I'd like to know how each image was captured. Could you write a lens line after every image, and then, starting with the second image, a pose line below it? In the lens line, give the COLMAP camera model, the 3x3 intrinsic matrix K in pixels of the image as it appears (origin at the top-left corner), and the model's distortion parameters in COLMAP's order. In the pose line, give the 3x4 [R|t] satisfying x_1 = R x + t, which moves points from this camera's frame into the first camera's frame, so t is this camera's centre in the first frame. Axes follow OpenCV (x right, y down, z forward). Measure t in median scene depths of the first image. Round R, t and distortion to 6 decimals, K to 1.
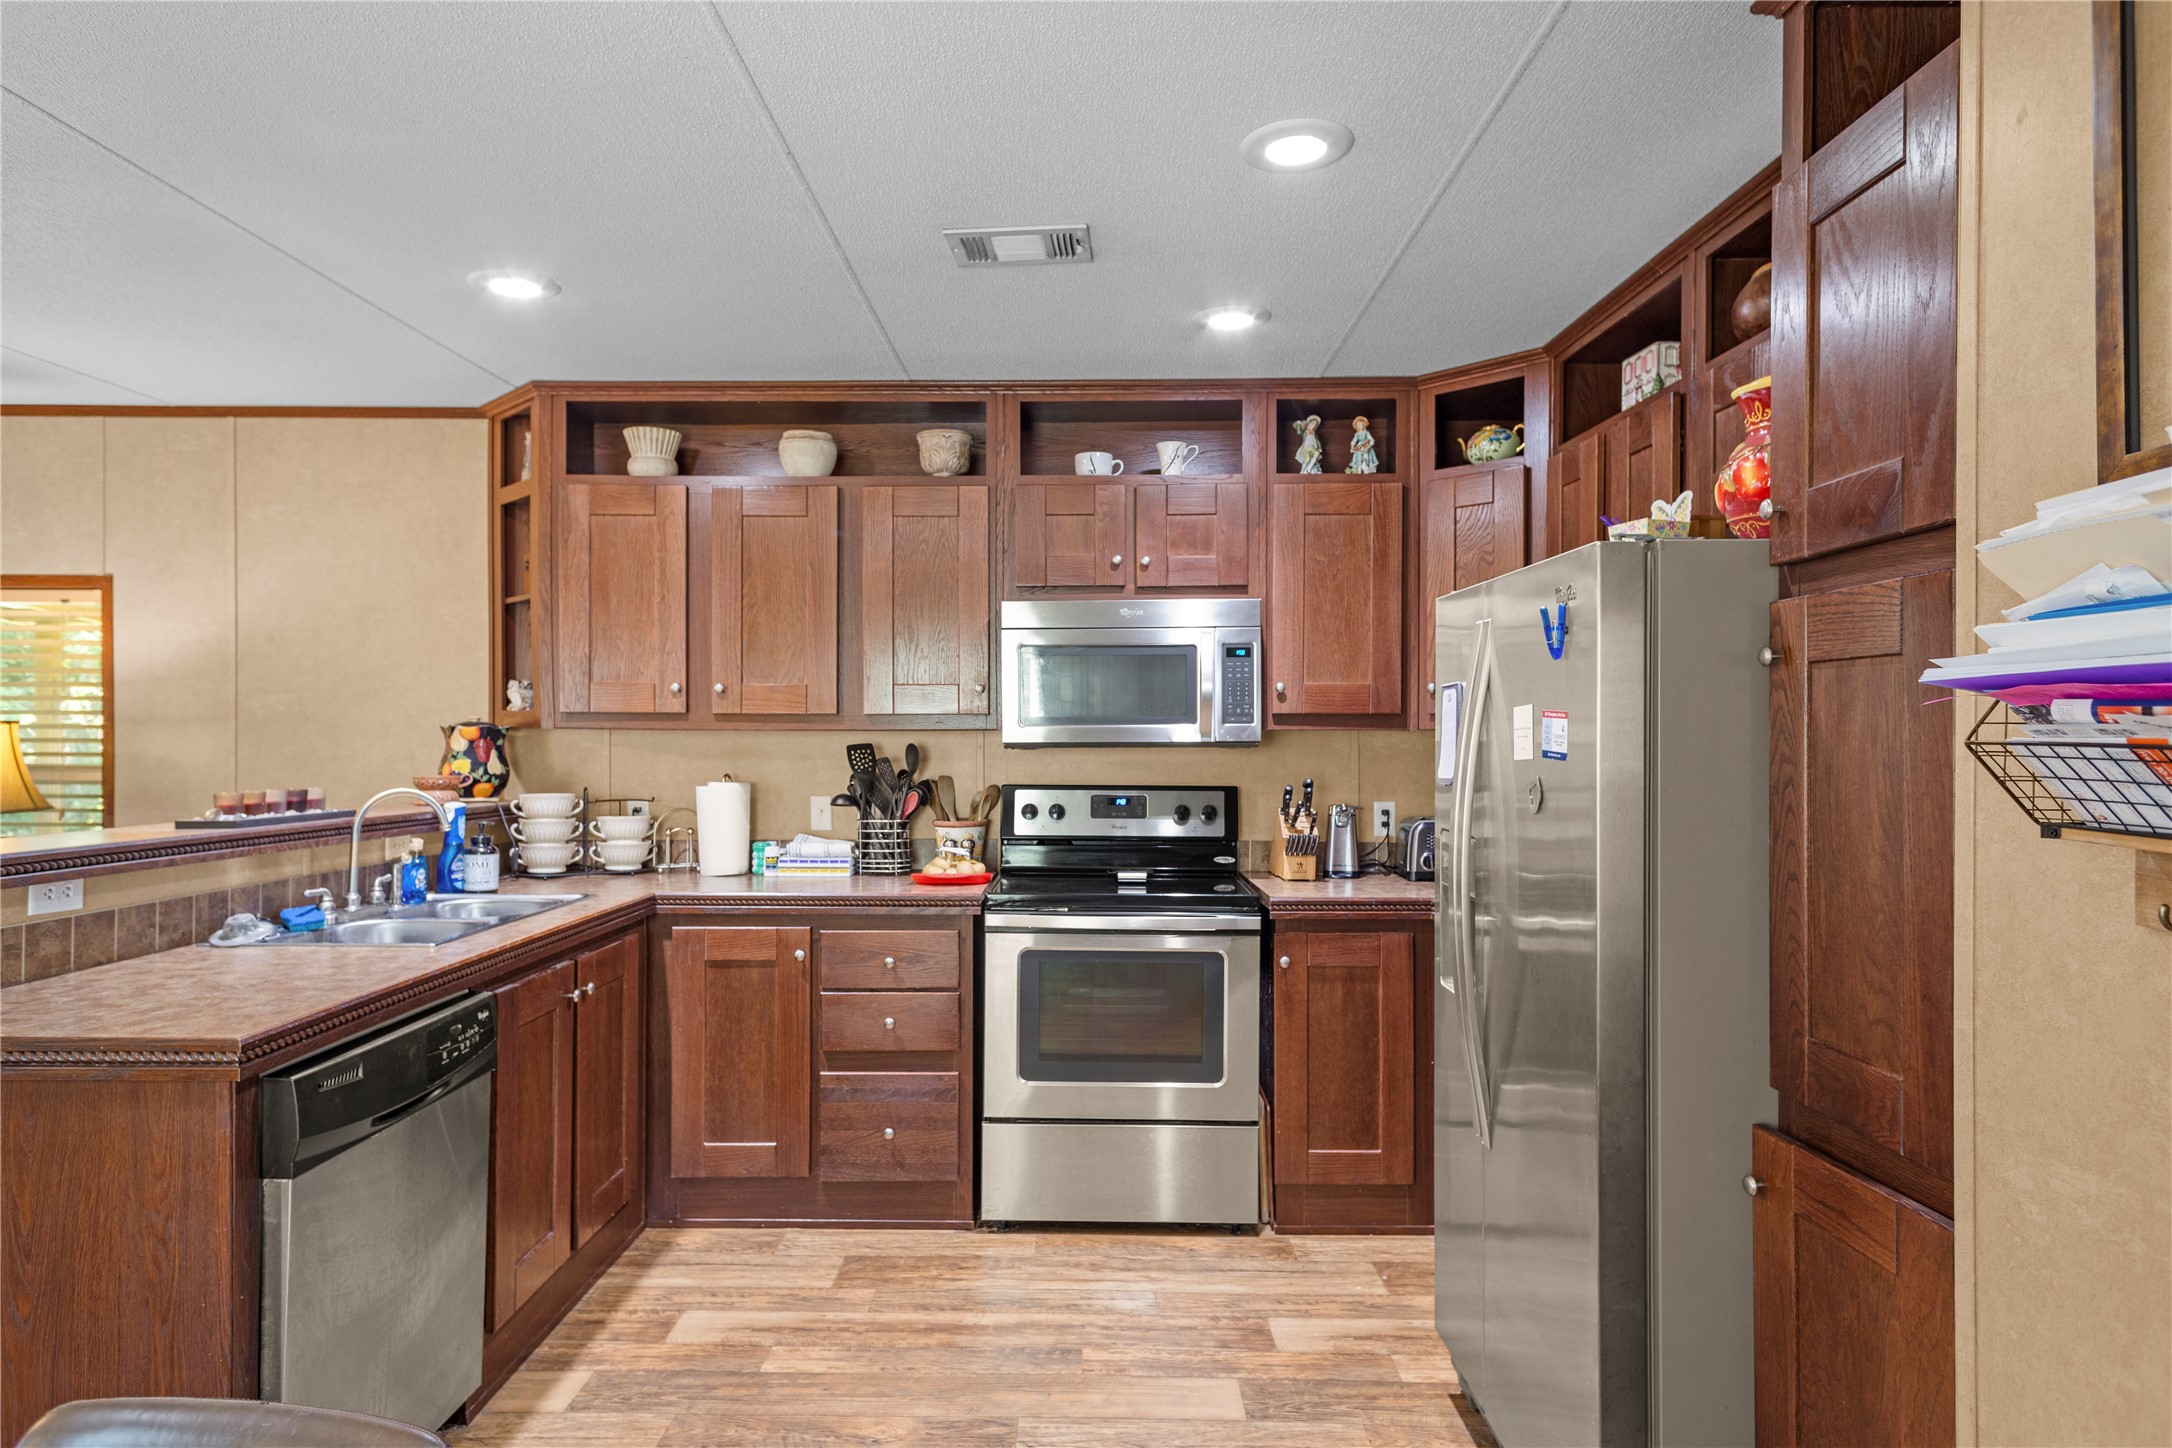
lens RADIAL K [[1279.5, 0, 1084.2], [0, 1279.5, 726.3], [0, 0, 1]] dist [0.000275, 0.000543]
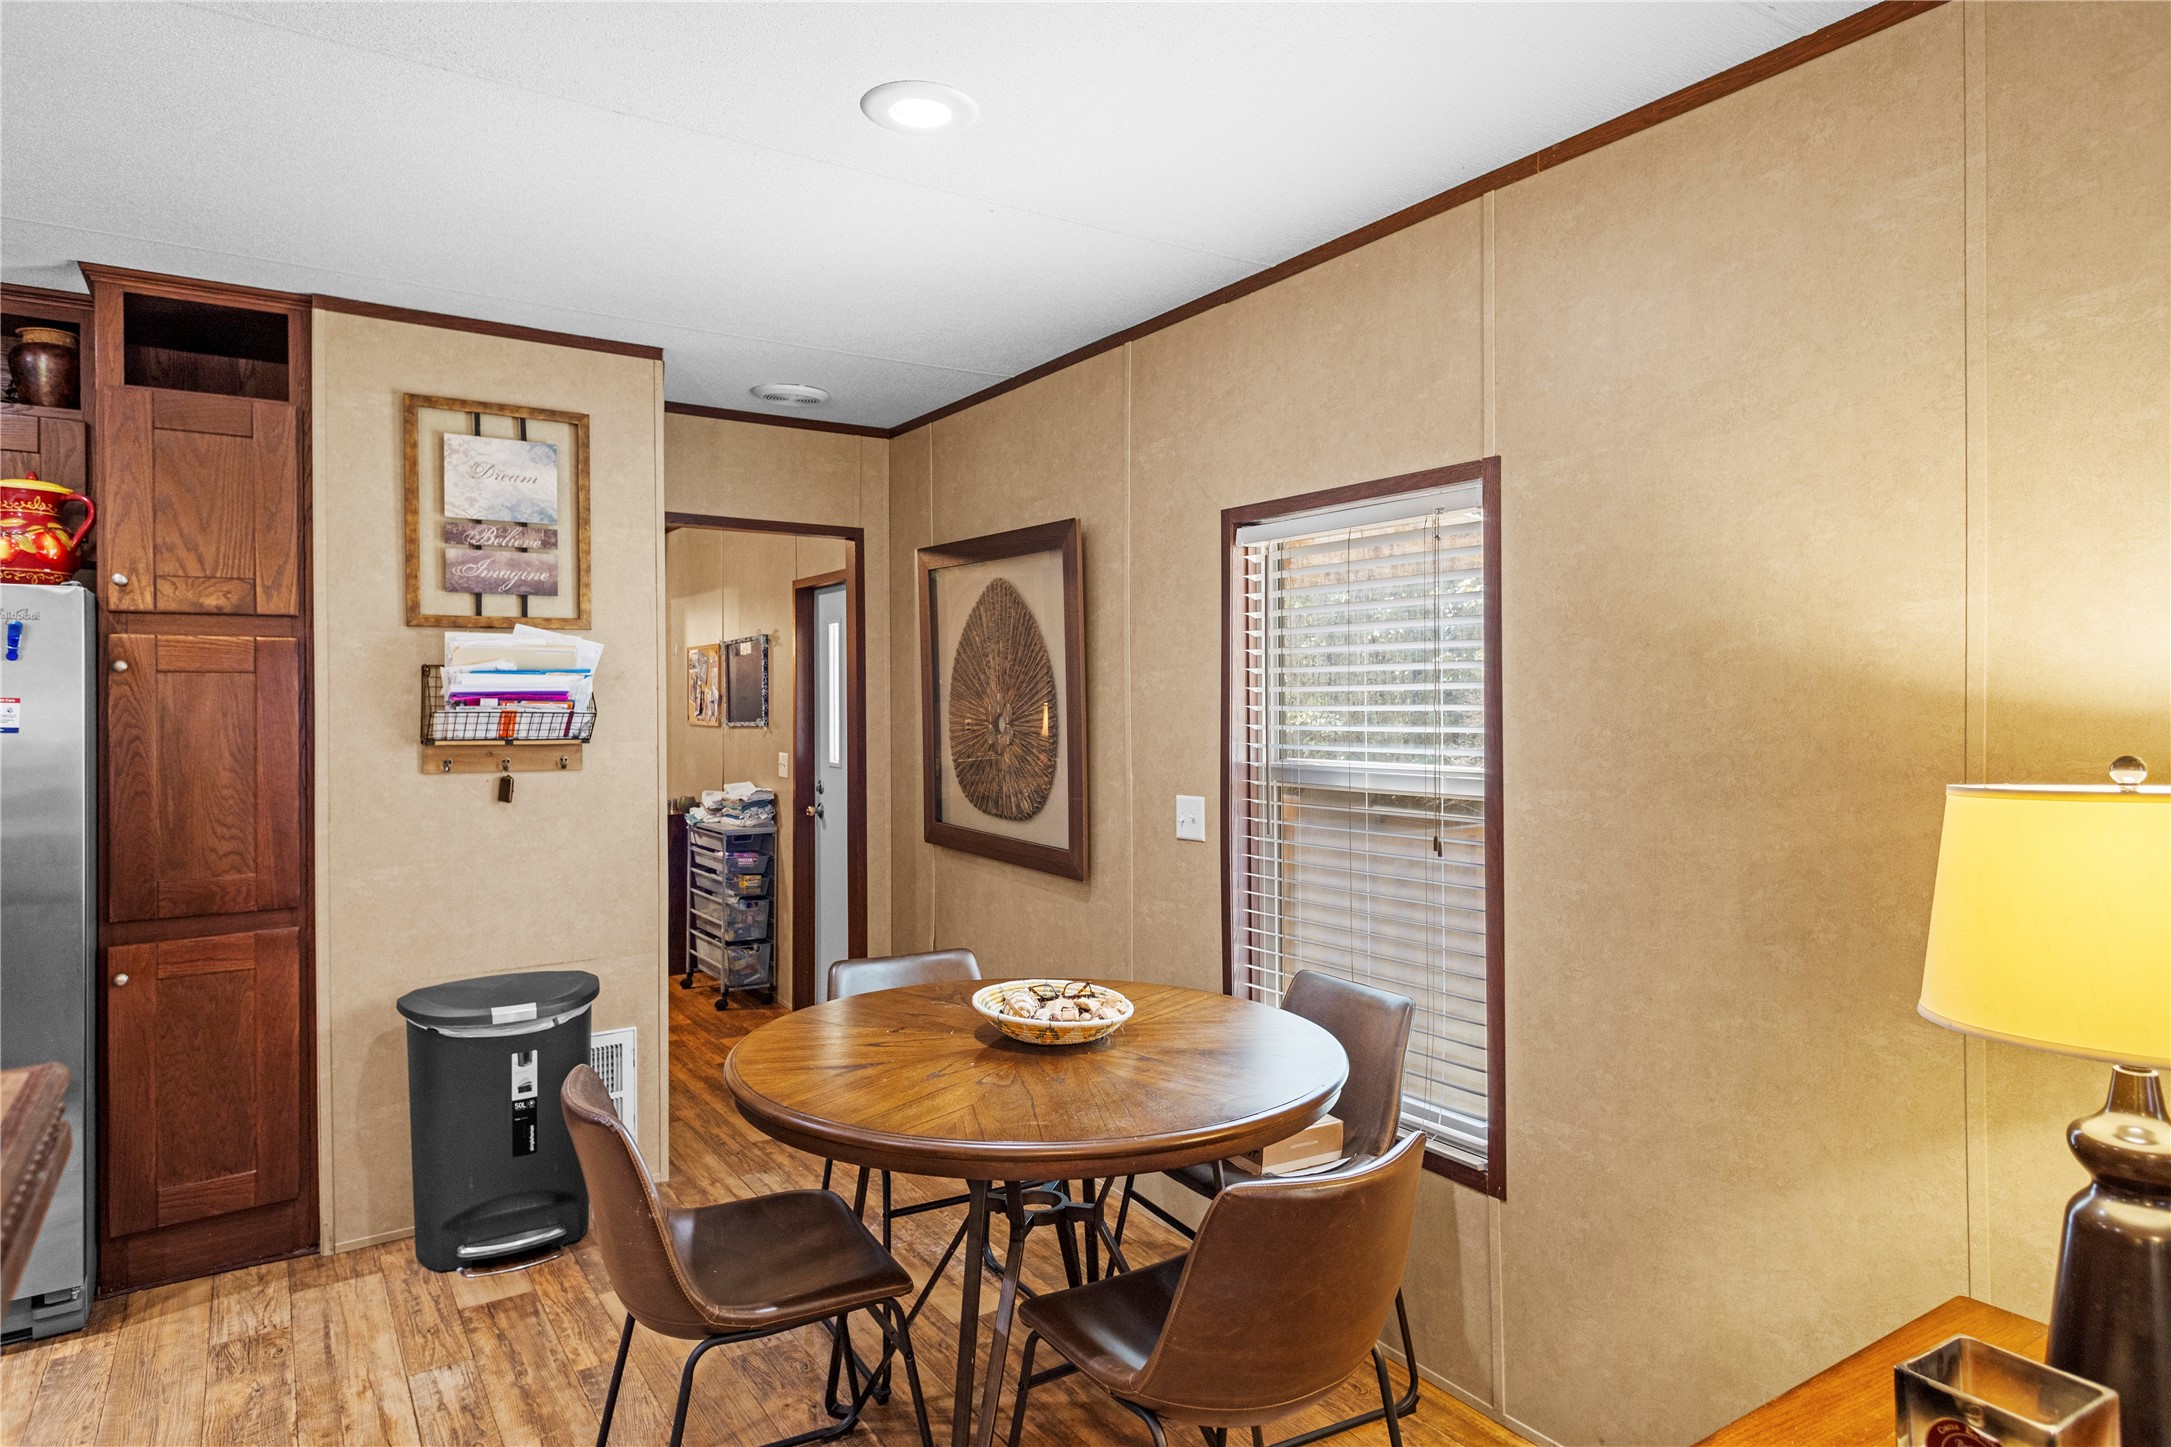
lens RADIAL K [[1278.9, 0, 1085.2], [0, 1278.9, 711.6], [0, 0, 1]] dist [0.000275, 0.000543]
pose [[-0.555917, -0.008400, 0.831195, -2.300359], [-0.001264, 0.999956, 0.009260, -0.016956], [-0.831237, 0.004097, -0.555903, 1.265599]]
